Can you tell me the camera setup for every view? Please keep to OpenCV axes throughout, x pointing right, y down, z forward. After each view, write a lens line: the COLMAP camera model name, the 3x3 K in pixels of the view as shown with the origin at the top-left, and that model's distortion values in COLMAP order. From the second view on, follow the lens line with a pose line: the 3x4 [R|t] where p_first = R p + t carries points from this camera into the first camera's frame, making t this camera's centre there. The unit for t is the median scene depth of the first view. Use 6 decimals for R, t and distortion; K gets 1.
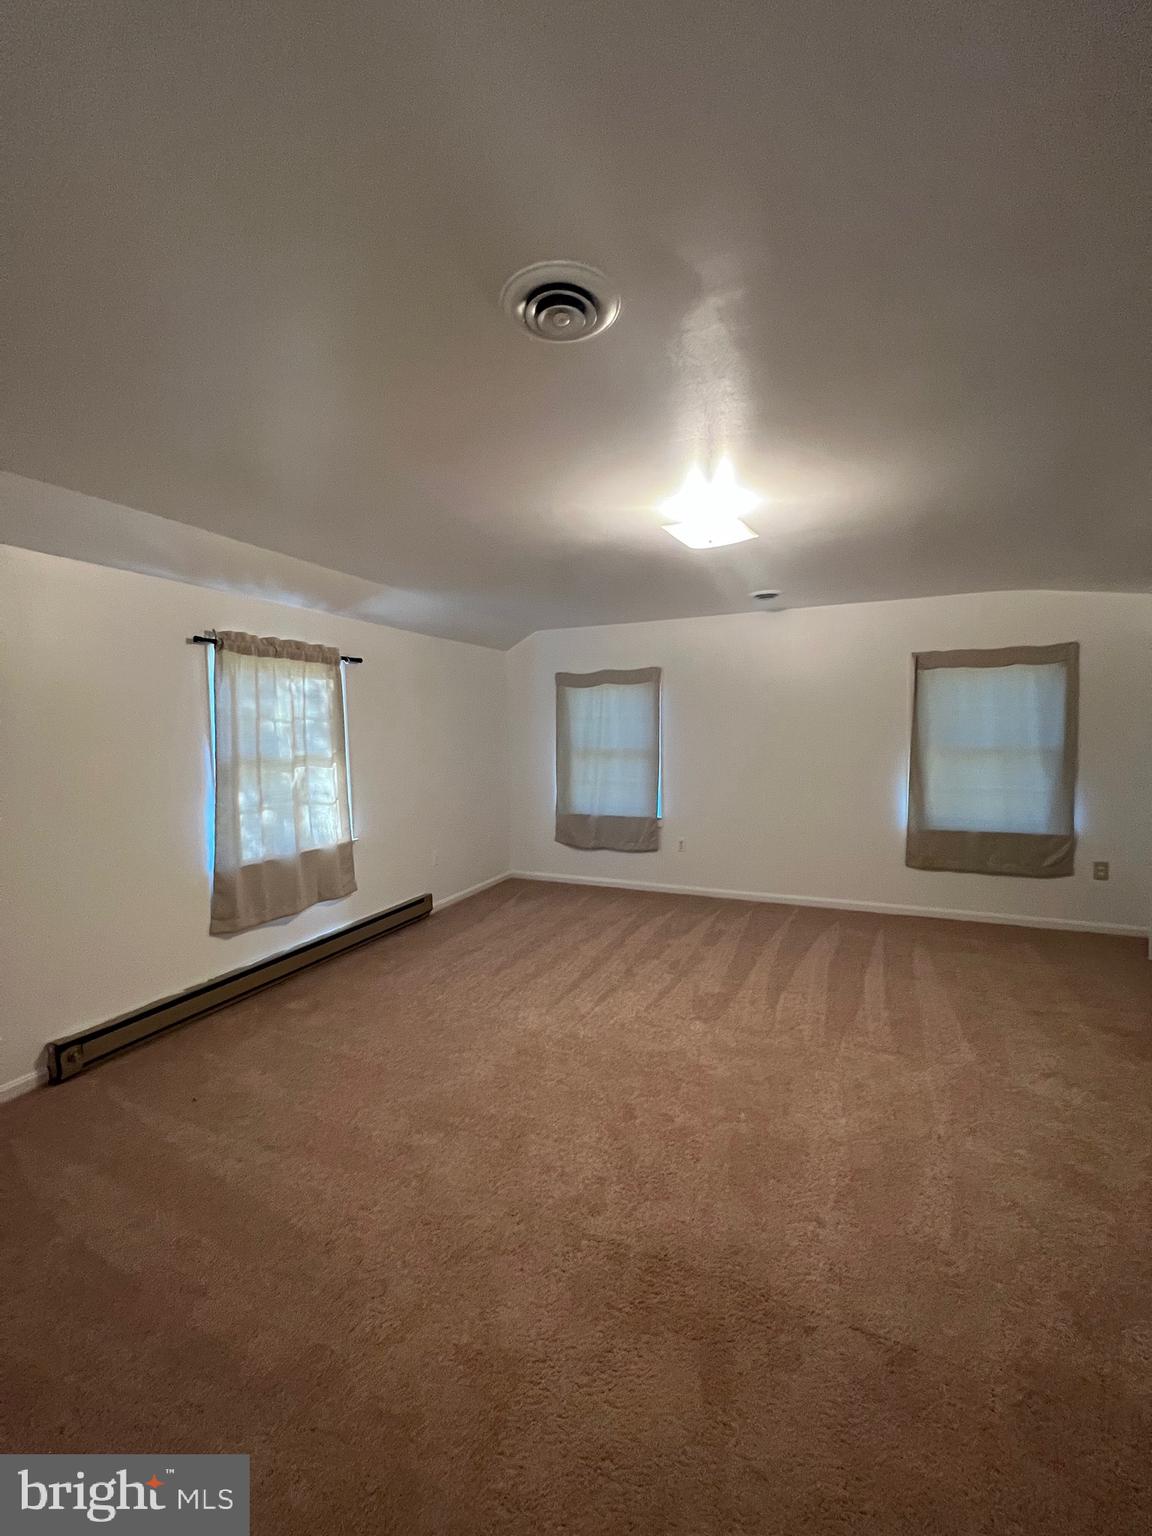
lens RADIAL K [[614.8, 0, 577.4], [0, 614.8, 764.0], [0, 0, 1]] dist [0.000274, 0.000455]
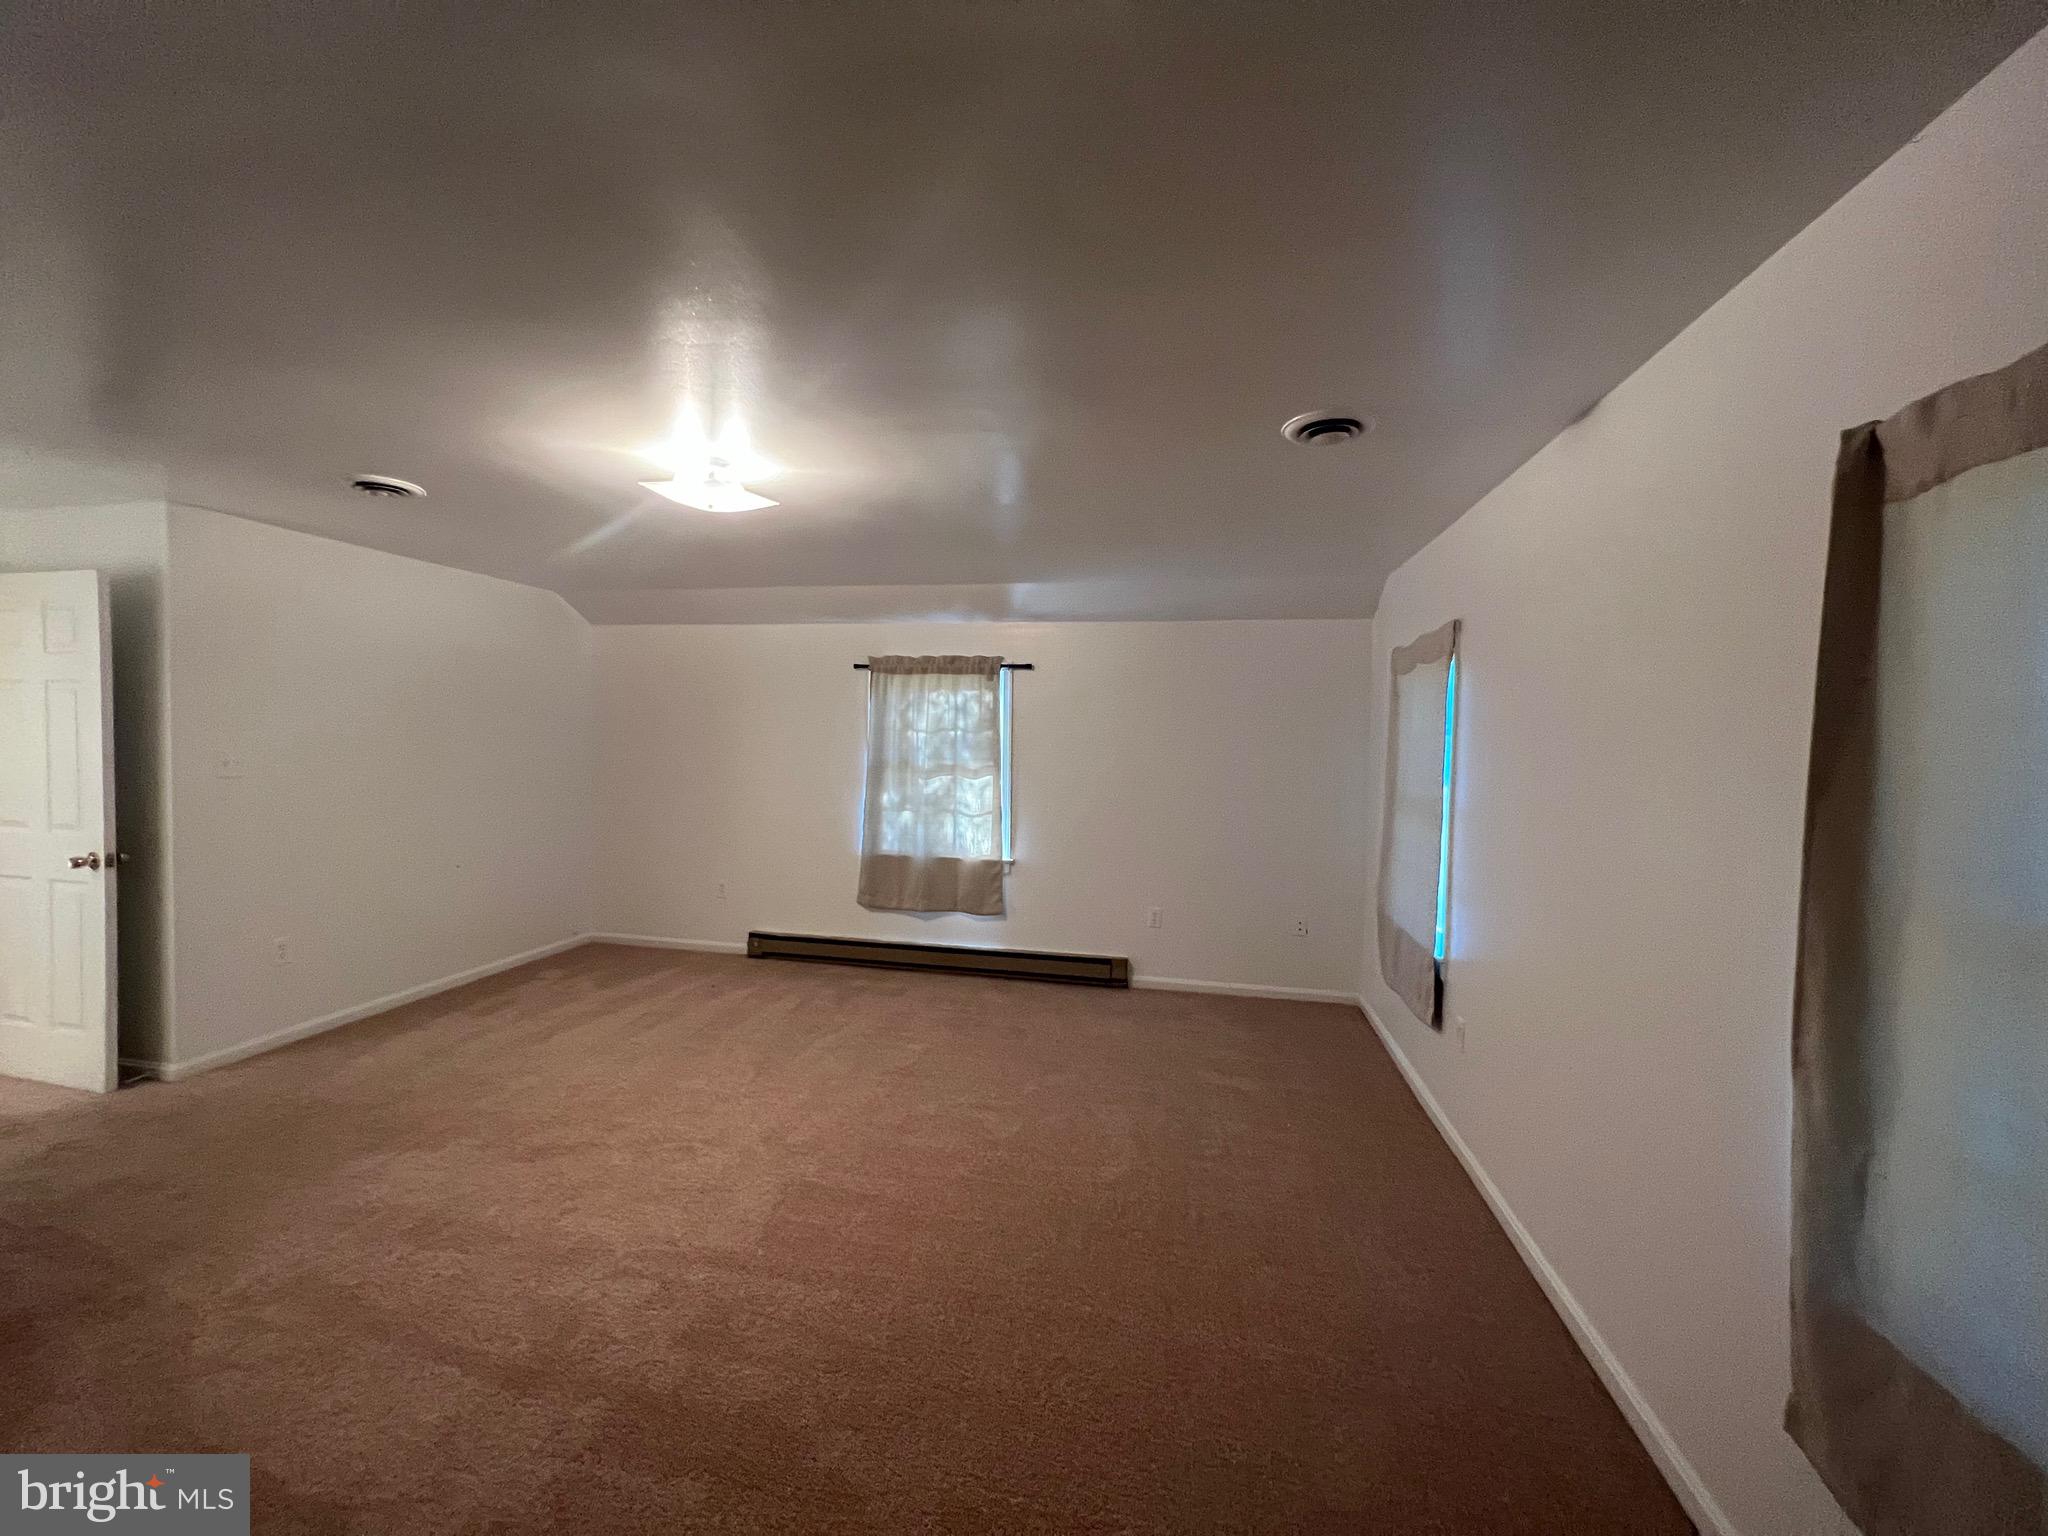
lens RADIAL K [[819.7, 0, 1021.1], [0, 819.7, 763.2], [0, 0, 1]] dist [0.000274, 0.000455]
pose [[0.205761, 0.048432, -0.977403, 0.931761], [-0.077570, 0.996439, 0.033045, -0.072729], [0.975523, 0.069018, 0.208785, 0.832172]]
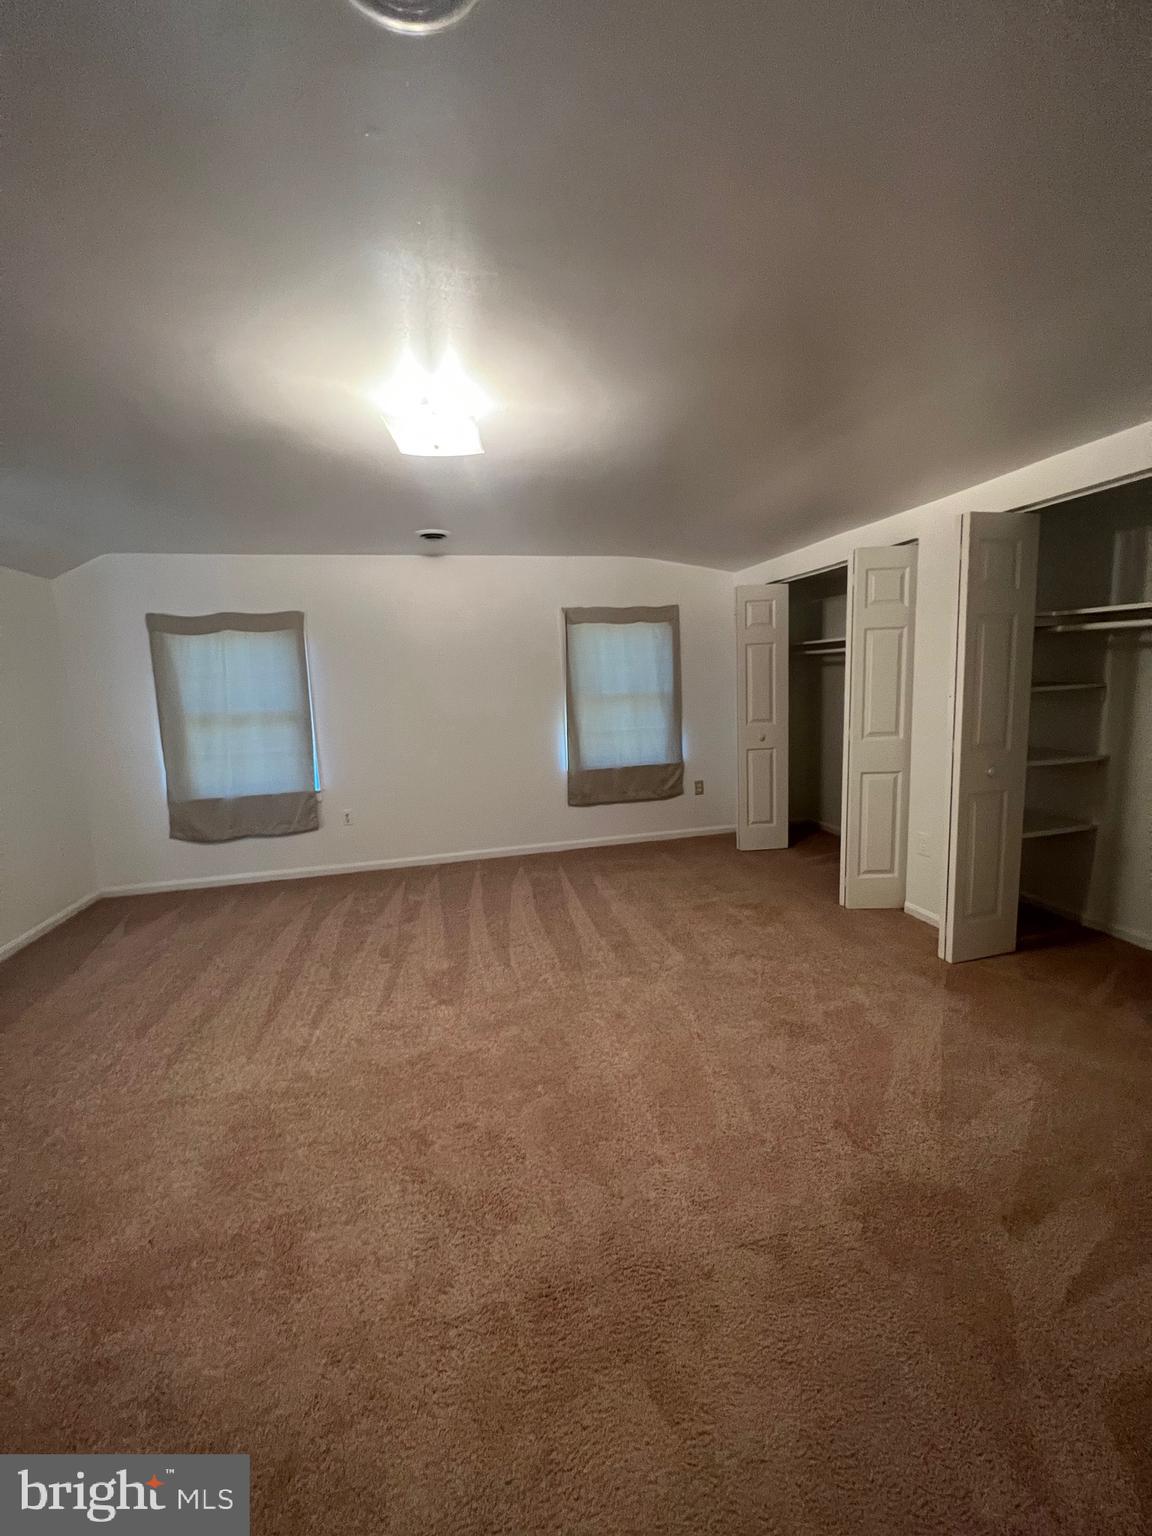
lens RADIAL K [[614.8, 0, 577.4], [0, 614.8, 764.0], [0, 0, 1]] dist [0.000274, 0.000455]
pose [[0.800699, -0.098076, 0.590984, -0.116045], [0.062918, 0.994819, 0.079850, 0.007503], [-0.595754, -0.026752, 0.802721, 0.142986]]
